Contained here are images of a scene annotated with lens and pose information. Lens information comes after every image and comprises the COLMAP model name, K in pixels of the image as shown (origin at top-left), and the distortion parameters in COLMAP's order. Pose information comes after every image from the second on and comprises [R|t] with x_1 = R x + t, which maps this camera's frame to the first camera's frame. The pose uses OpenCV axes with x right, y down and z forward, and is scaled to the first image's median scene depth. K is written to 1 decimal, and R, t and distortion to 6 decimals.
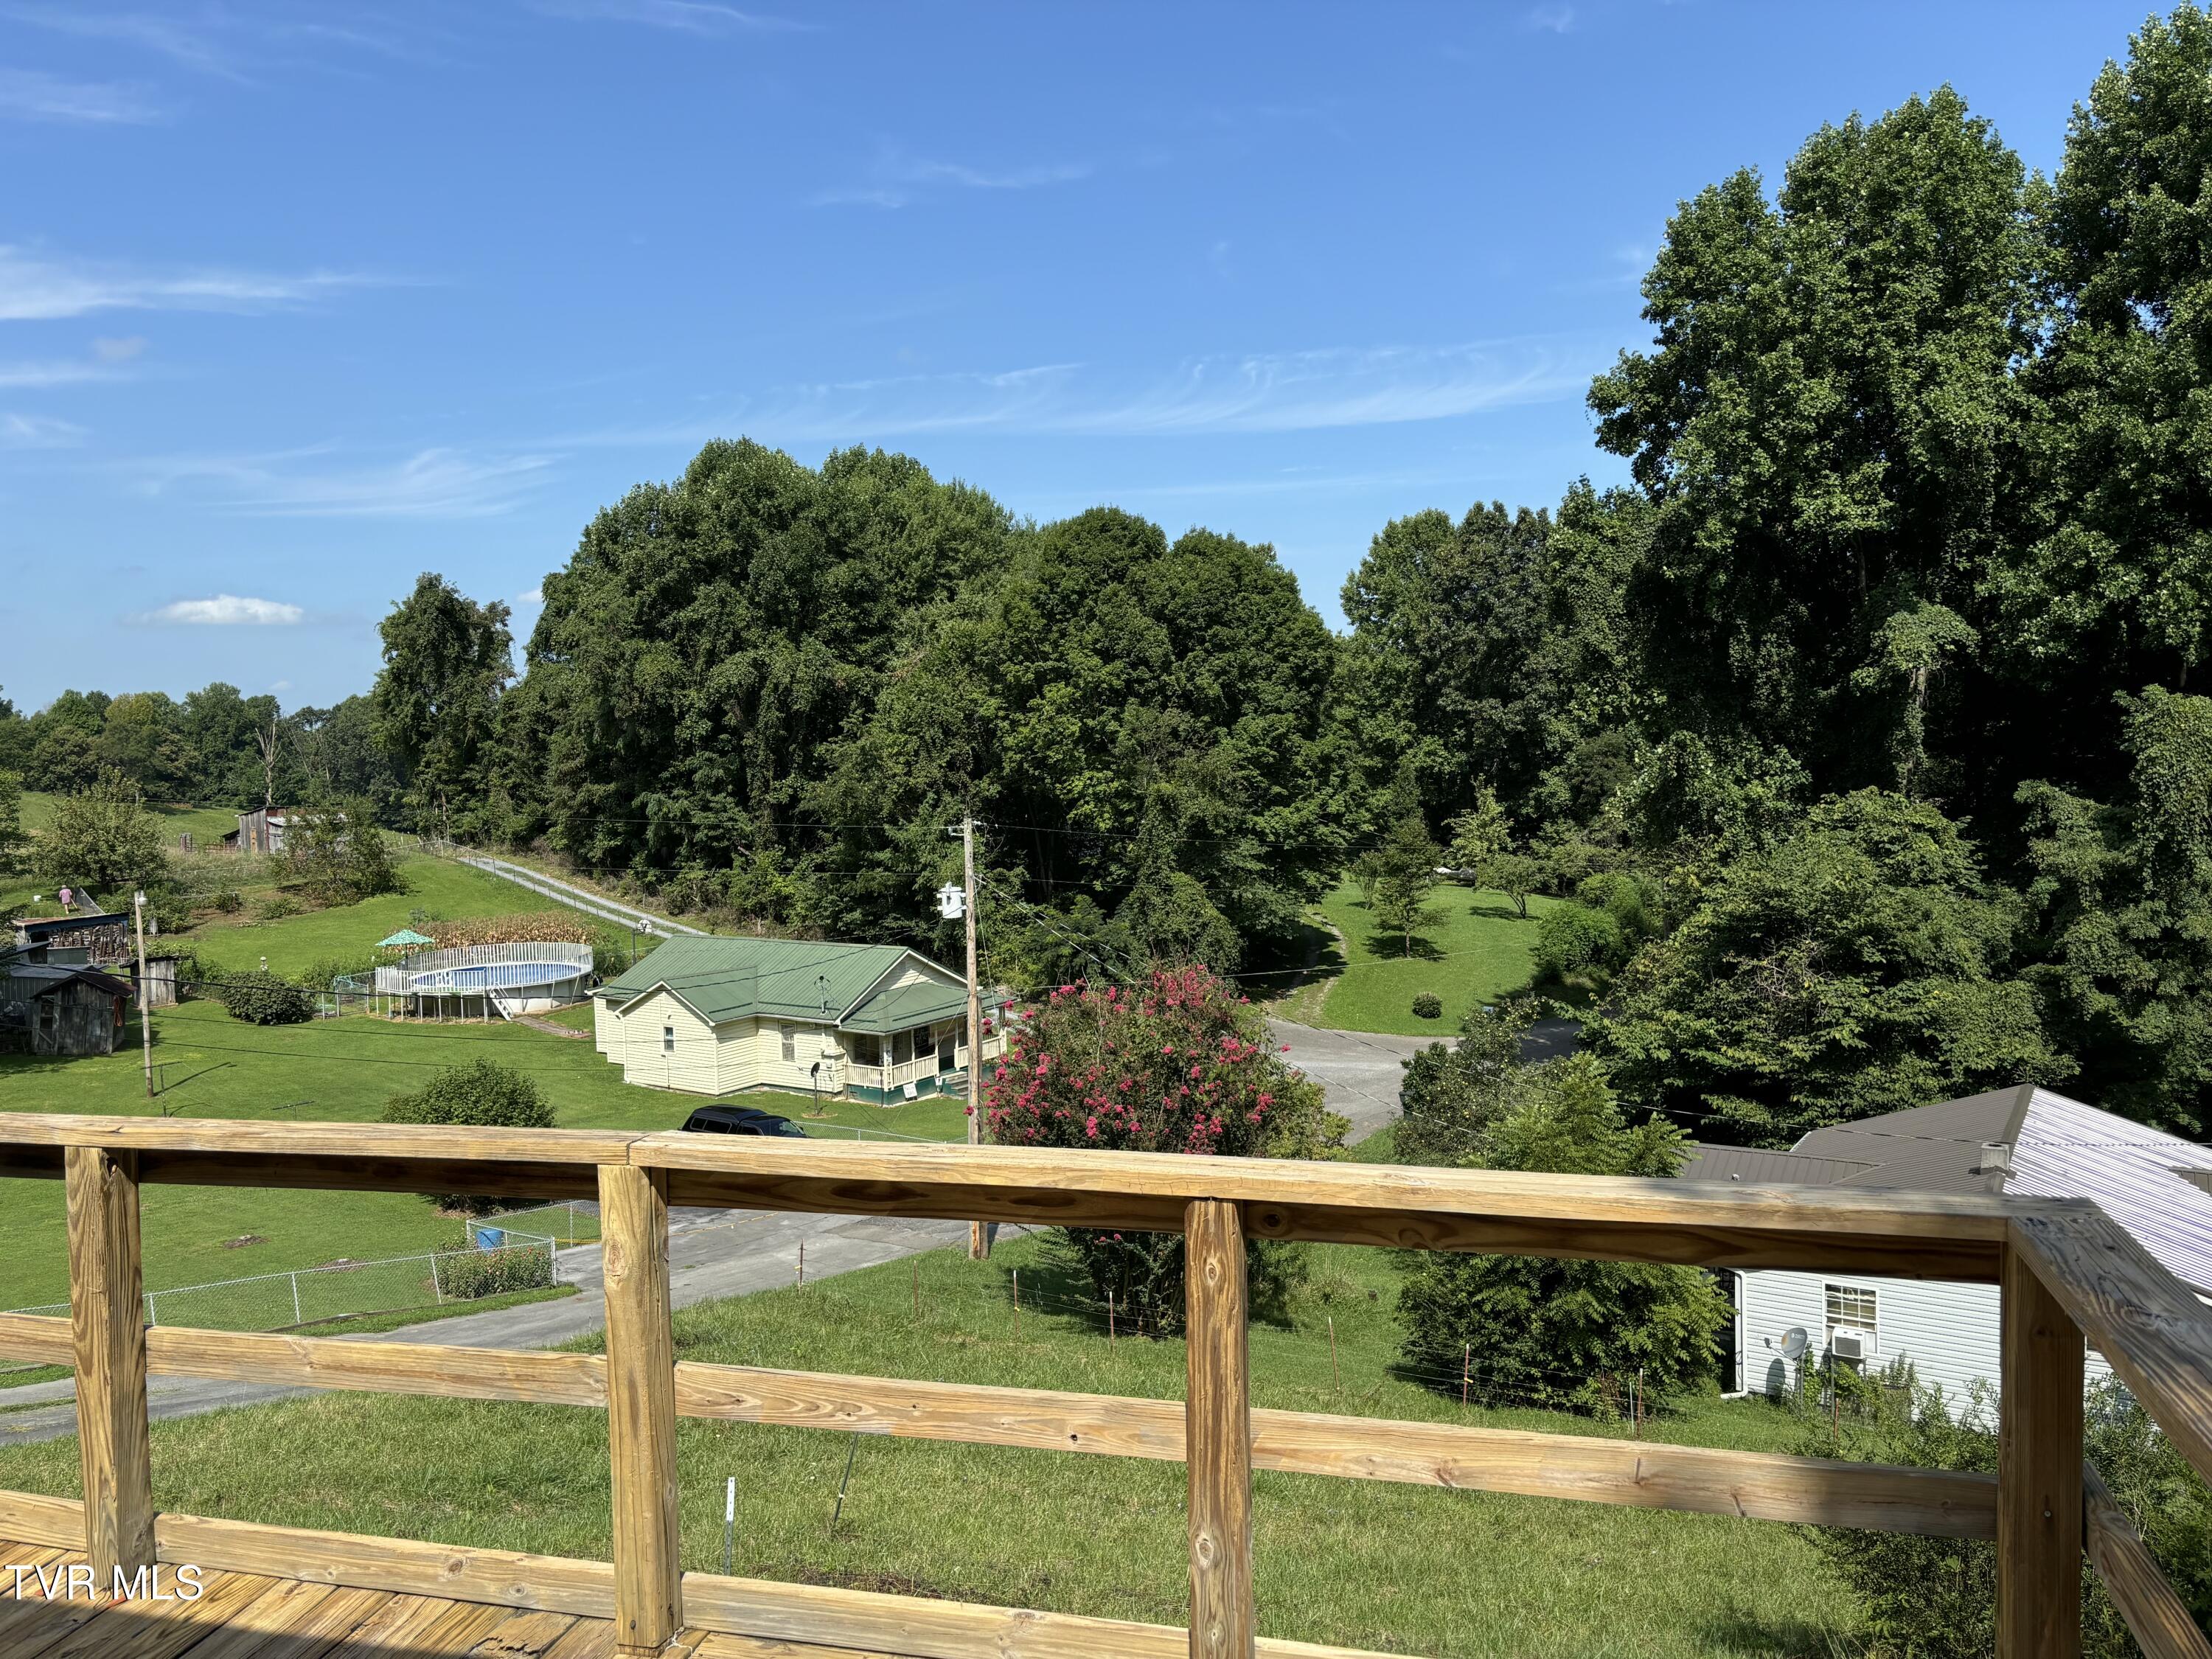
lens RADIAL K [[1668.0, 0, 1105.4], [0, 1668.0, 810.3], [0, 0, 1]] dist [0.049294, 0.000846]
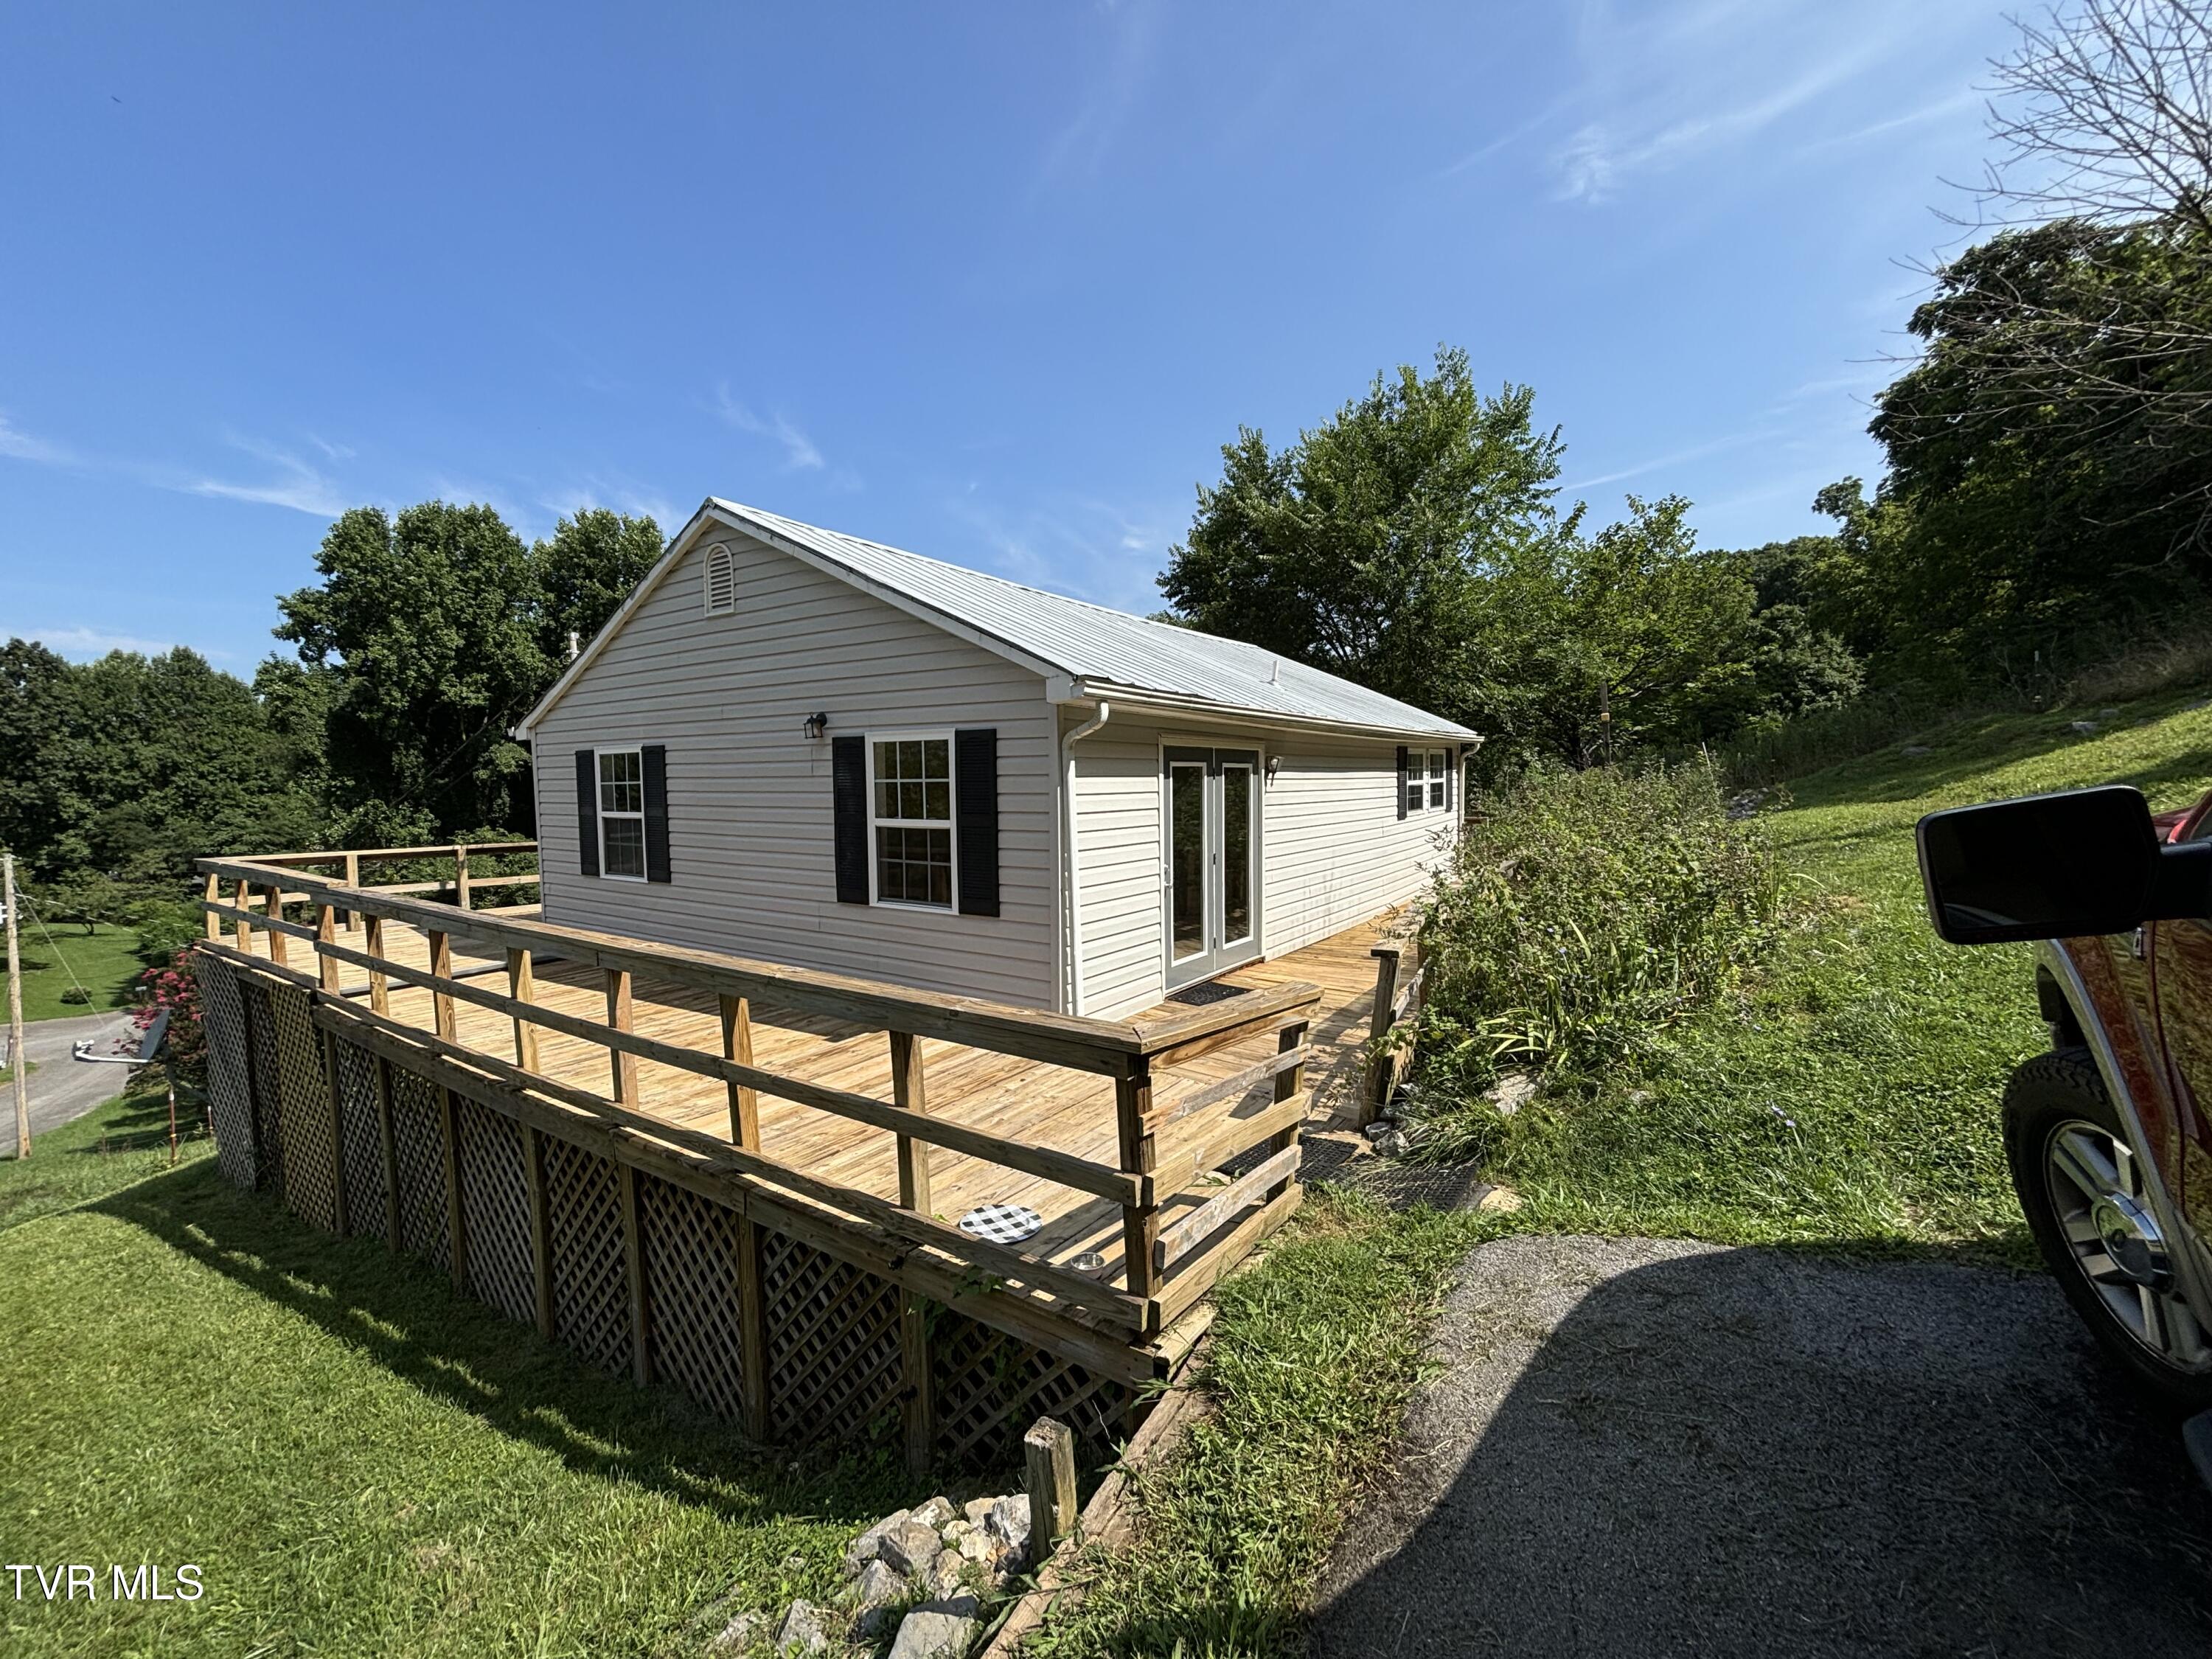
lens RADIAL K [[893.7, 0, 1104.6], [0, 893.7, 837.4], [0, 0, 1]] dist [-0.000312, -0.000059]
pose [[0.323072, -0.039048, 0.945569, -0.331261], [0.051278, 0.998403, 0.023710, 0.012711], [-0.944984, 0.040827, 0.324558, -0.096141]]
